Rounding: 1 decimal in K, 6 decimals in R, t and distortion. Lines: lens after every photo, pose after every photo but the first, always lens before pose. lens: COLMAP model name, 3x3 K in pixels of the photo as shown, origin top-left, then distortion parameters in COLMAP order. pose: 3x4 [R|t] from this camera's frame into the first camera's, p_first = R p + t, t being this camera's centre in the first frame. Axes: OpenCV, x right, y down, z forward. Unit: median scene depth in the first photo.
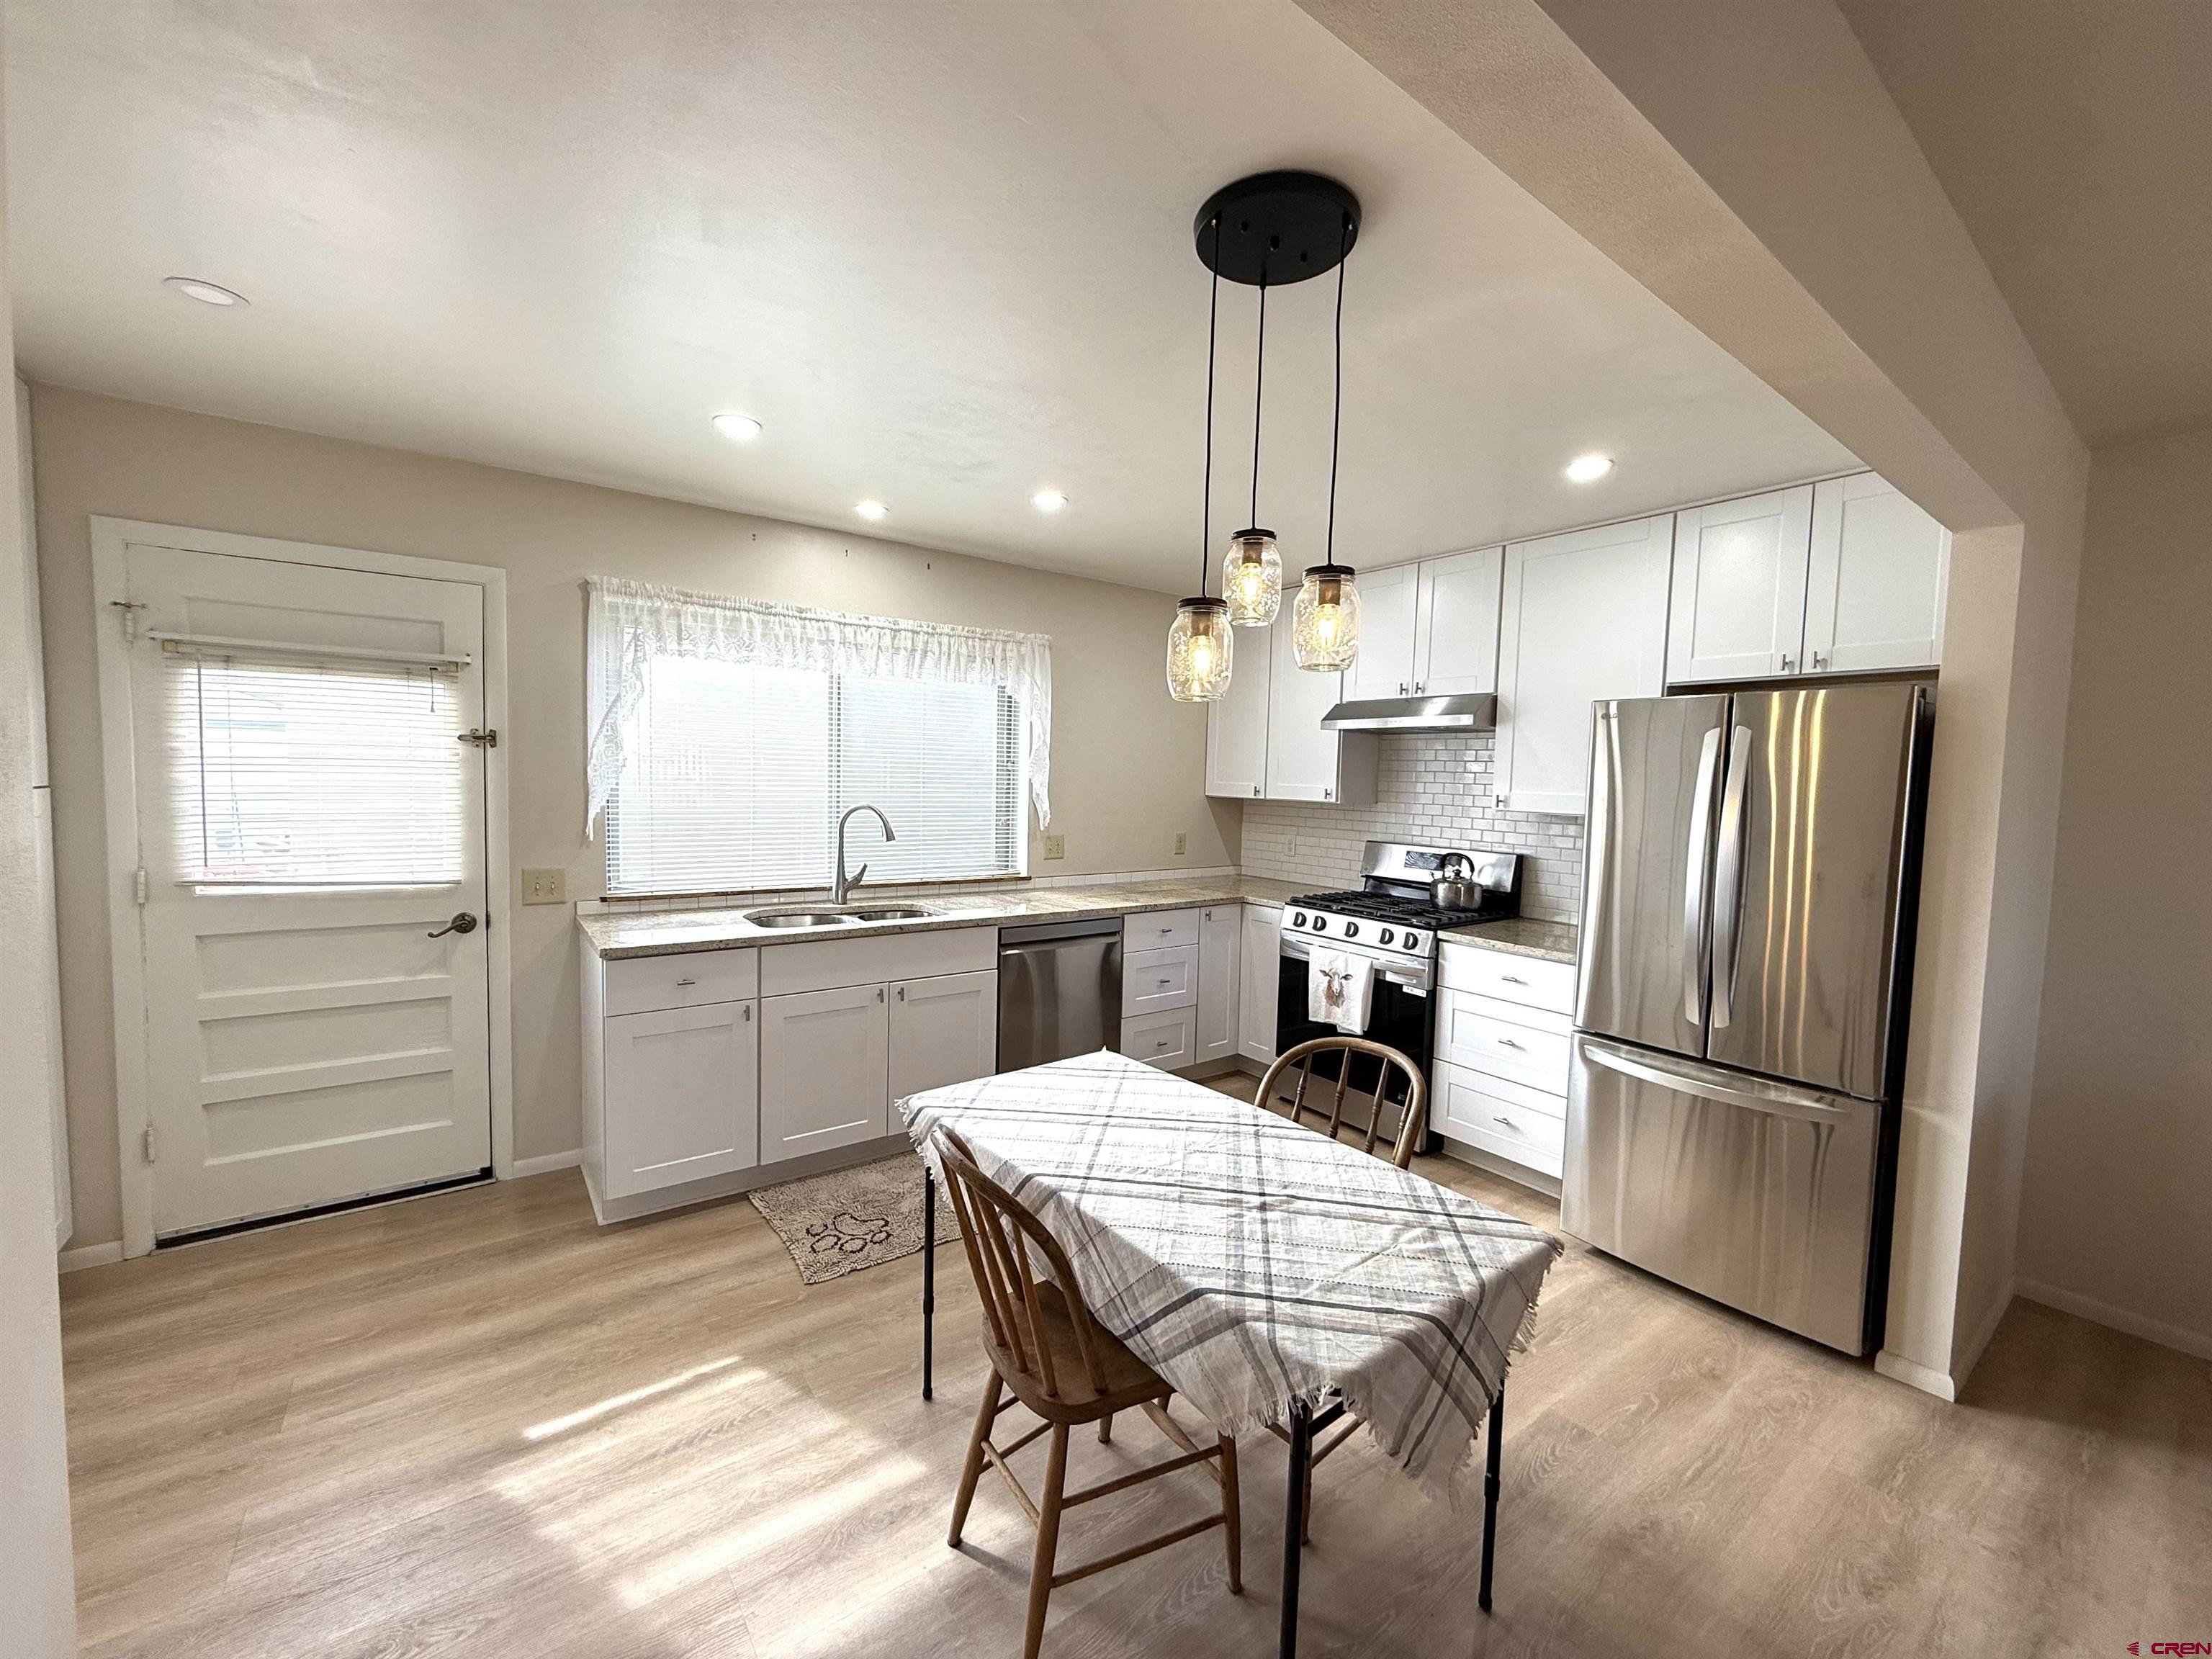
lens RADIAL K [[872.4, 0, 1102.4], [0, 872.4, 828.0], [0, 0, 1]] dist [-0.000019, -0.000001]
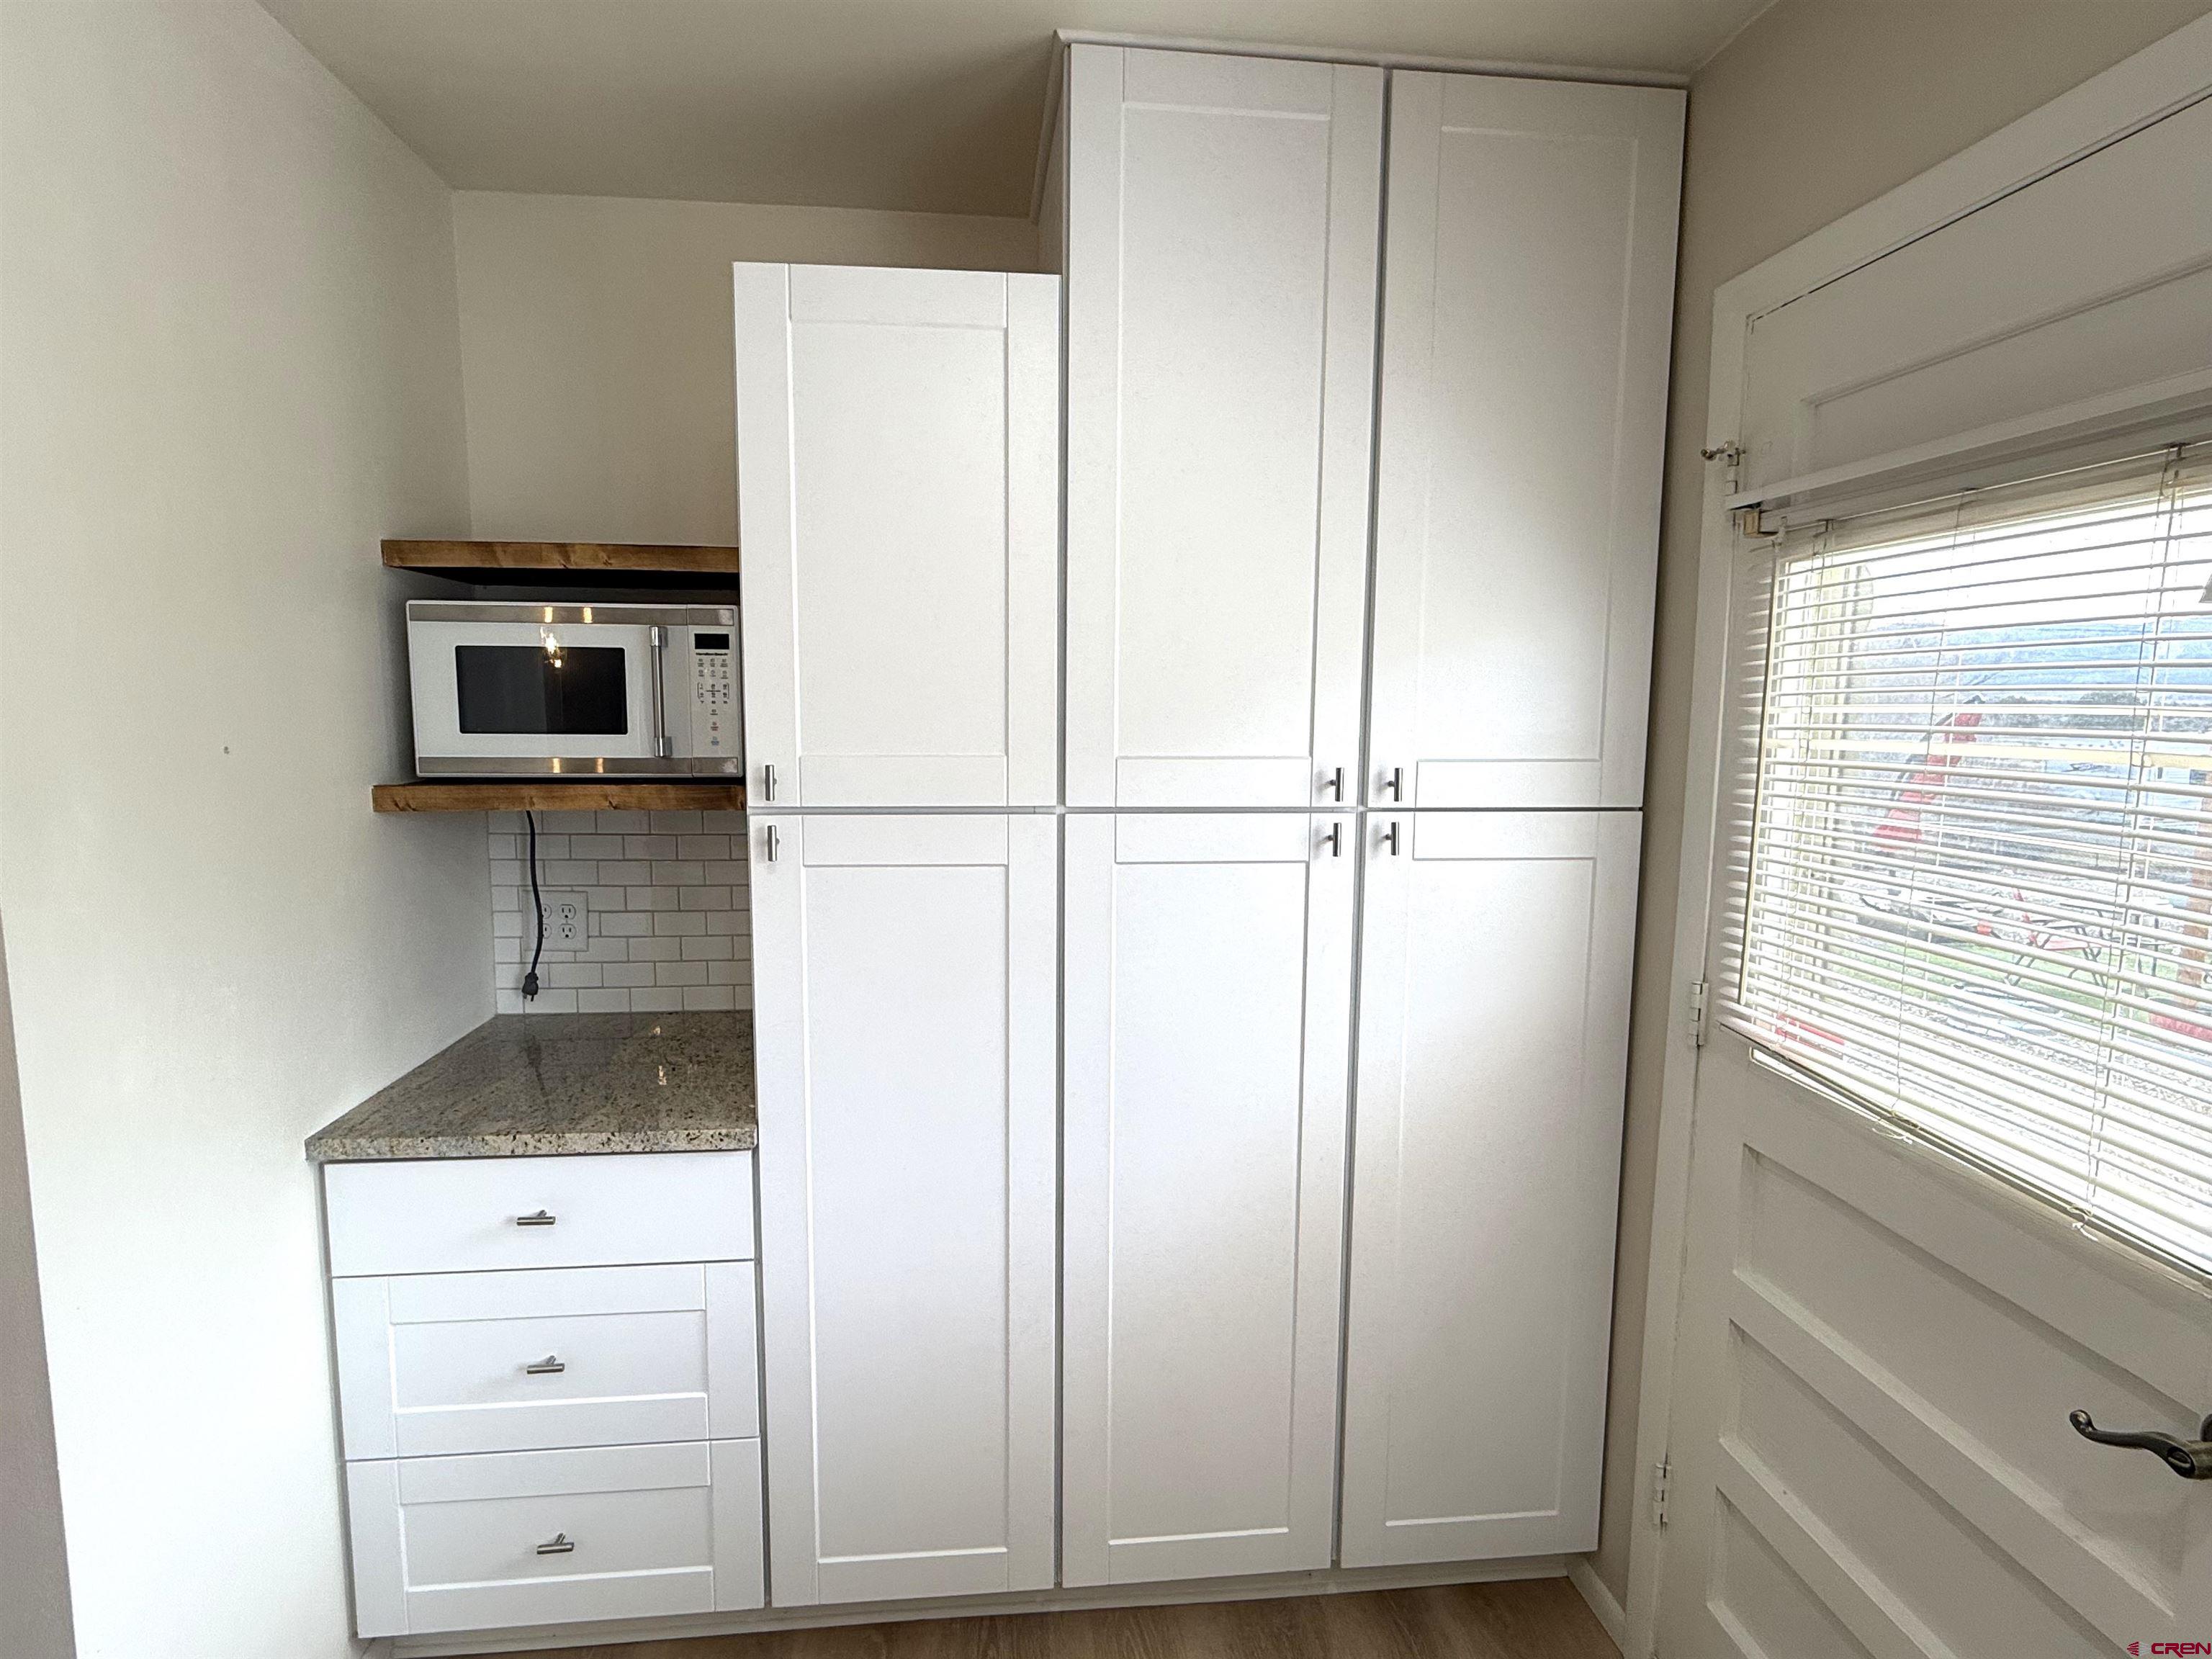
lens RADIAL K [[1143.0, 0, 1106.0], [0, 1143.0, 829.5], [0, 0, 1]] dist [0.001336, 0.000490]
pose [[-0.512153, 0.067351, -0.856250, -0.307818], [-0.074596, 0.989666, 0.122464, -0.080634], [0.855649, 0.126593, -0.501836, 0.866711]]
